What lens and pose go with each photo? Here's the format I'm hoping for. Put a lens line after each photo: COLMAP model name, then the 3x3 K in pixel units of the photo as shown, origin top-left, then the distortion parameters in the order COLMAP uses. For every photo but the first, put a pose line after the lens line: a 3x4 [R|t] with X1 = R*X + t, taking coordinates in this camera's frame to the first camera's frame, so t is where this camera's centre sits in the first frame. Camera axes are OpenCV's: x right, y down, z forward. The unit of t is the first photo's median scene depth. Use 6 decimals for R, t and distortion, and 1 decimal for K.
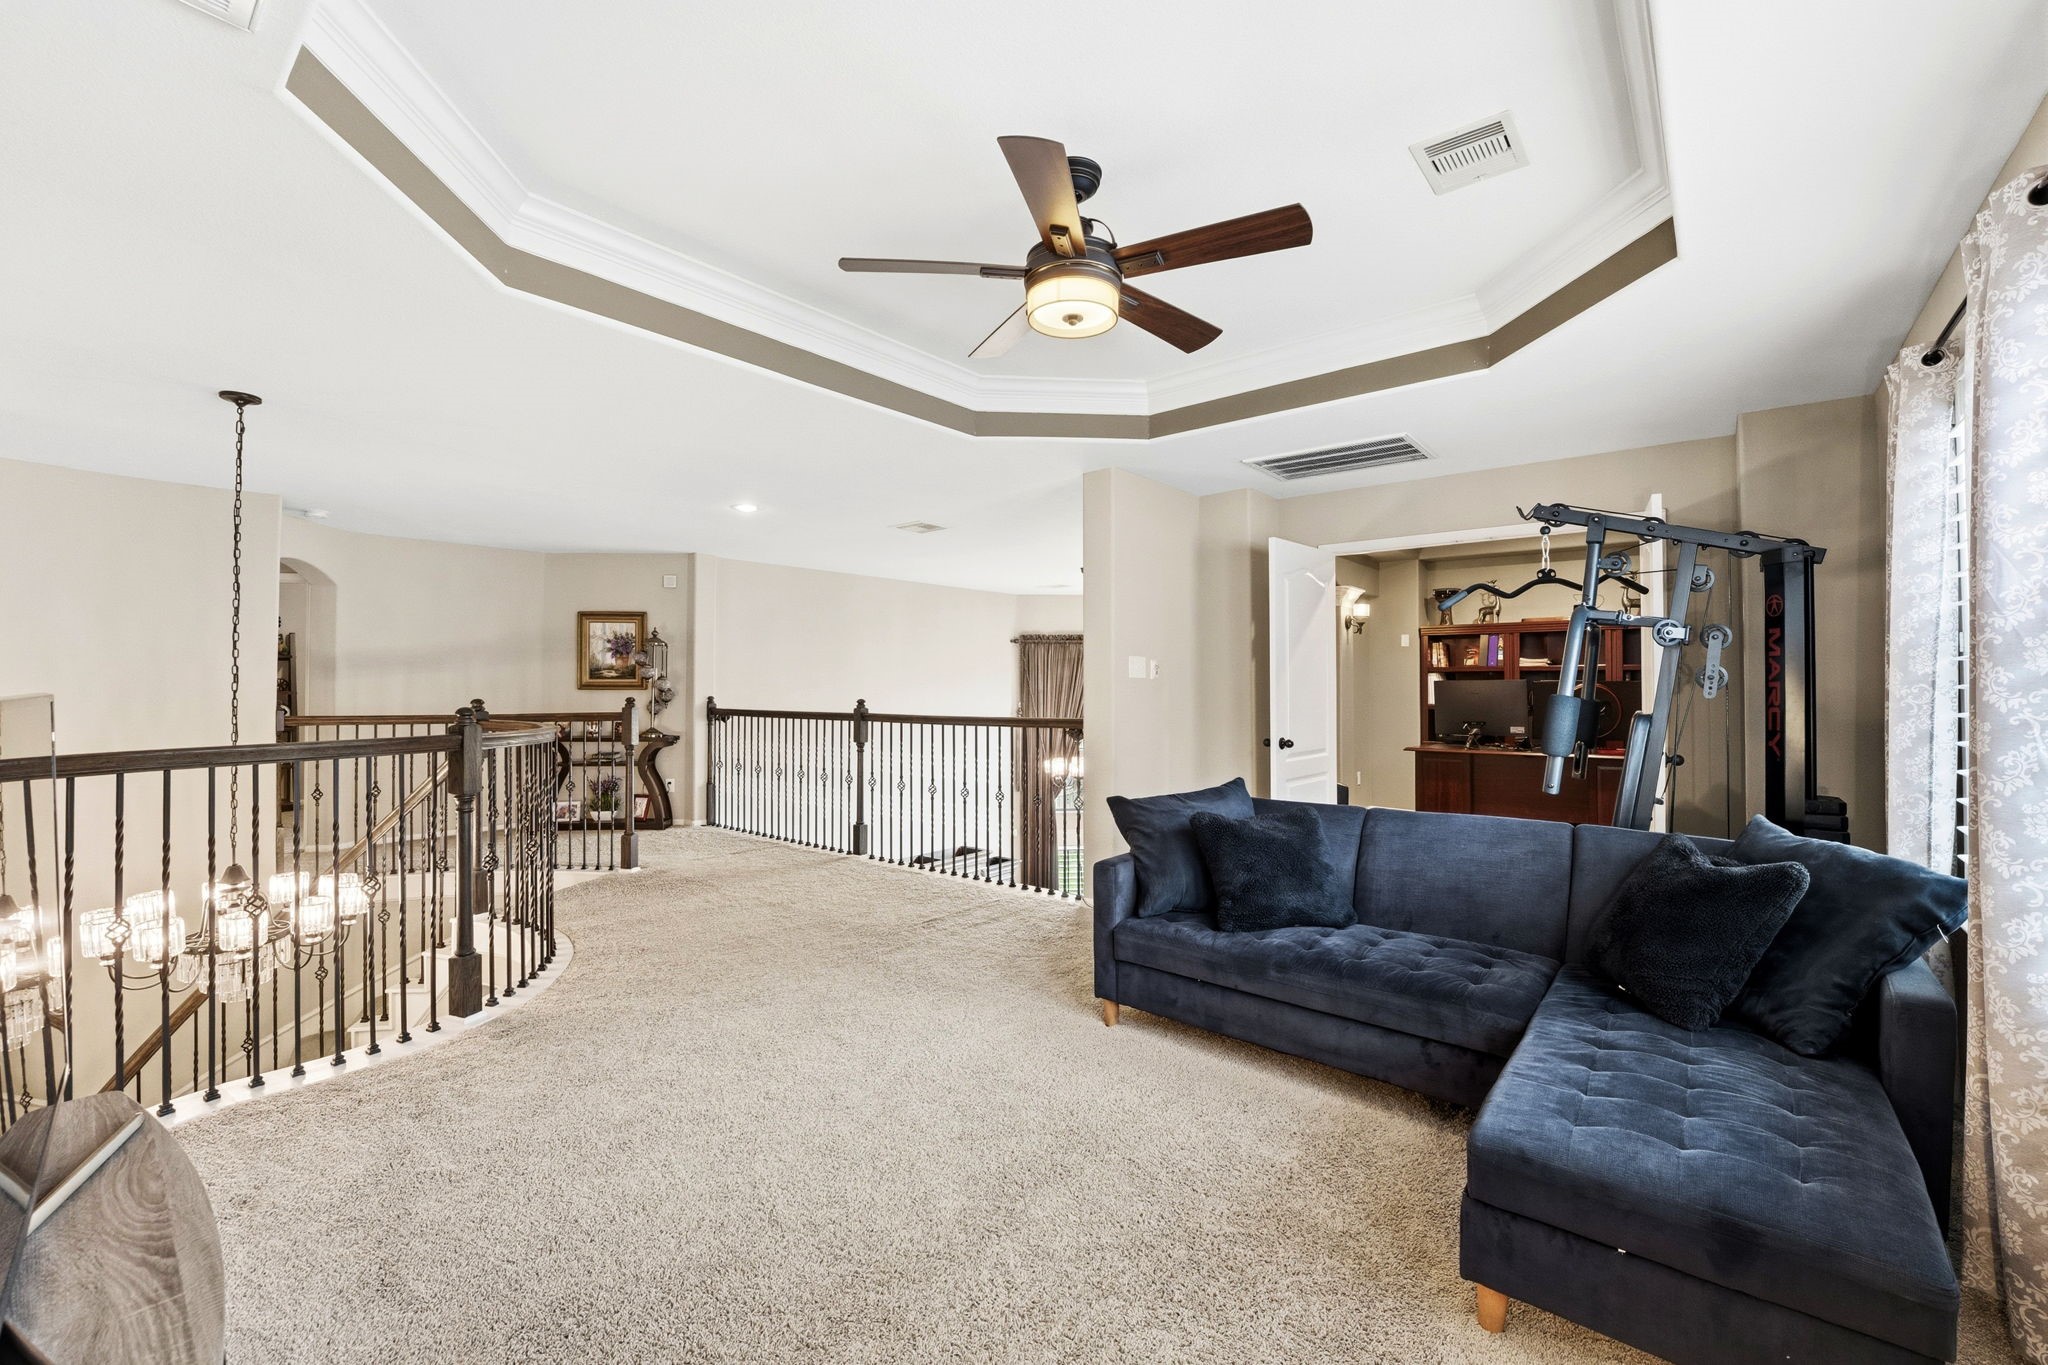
lens RADIAL K [[846.7, 0, 1026.9], [0, 846.7, 677.9], [0, 0, 1]] dist [-0.019311, -0.000213]
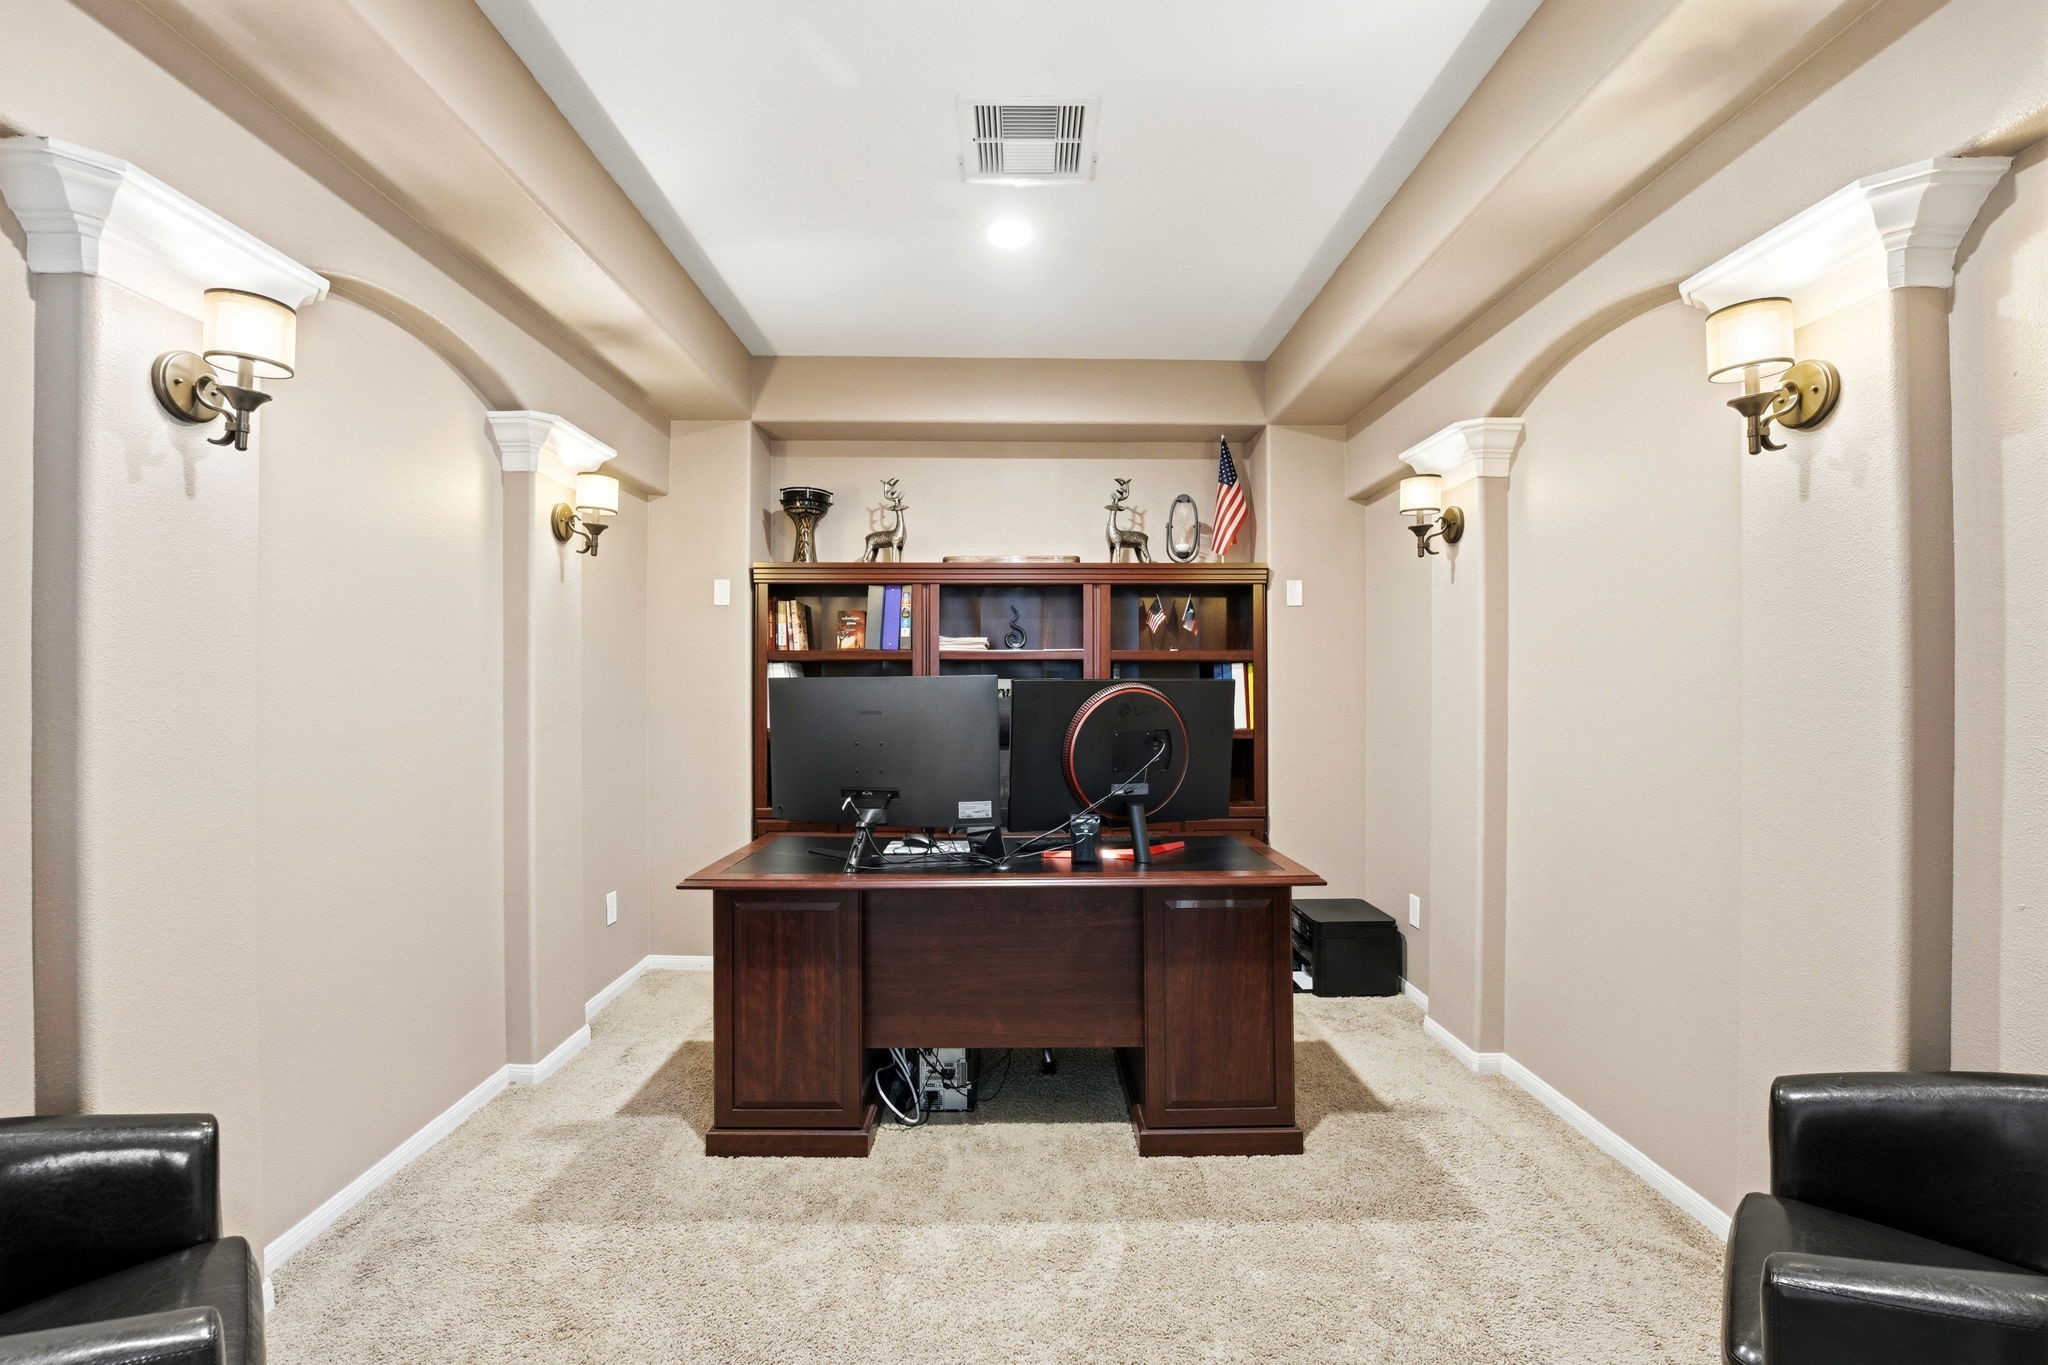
lens RADIAL K [[846.7, 0, 1026.1], [0, 846.7, 678.8], [0, 0, 1]] dist [-0.019311, -0.000213]
pose [[0.757978, 0.007418, 0.652238, 0.289435], [-0.007611, 0.999968, -0.002528, 0.003759], [-0.652236, -0.003048, 0.758010, 0.571305]]
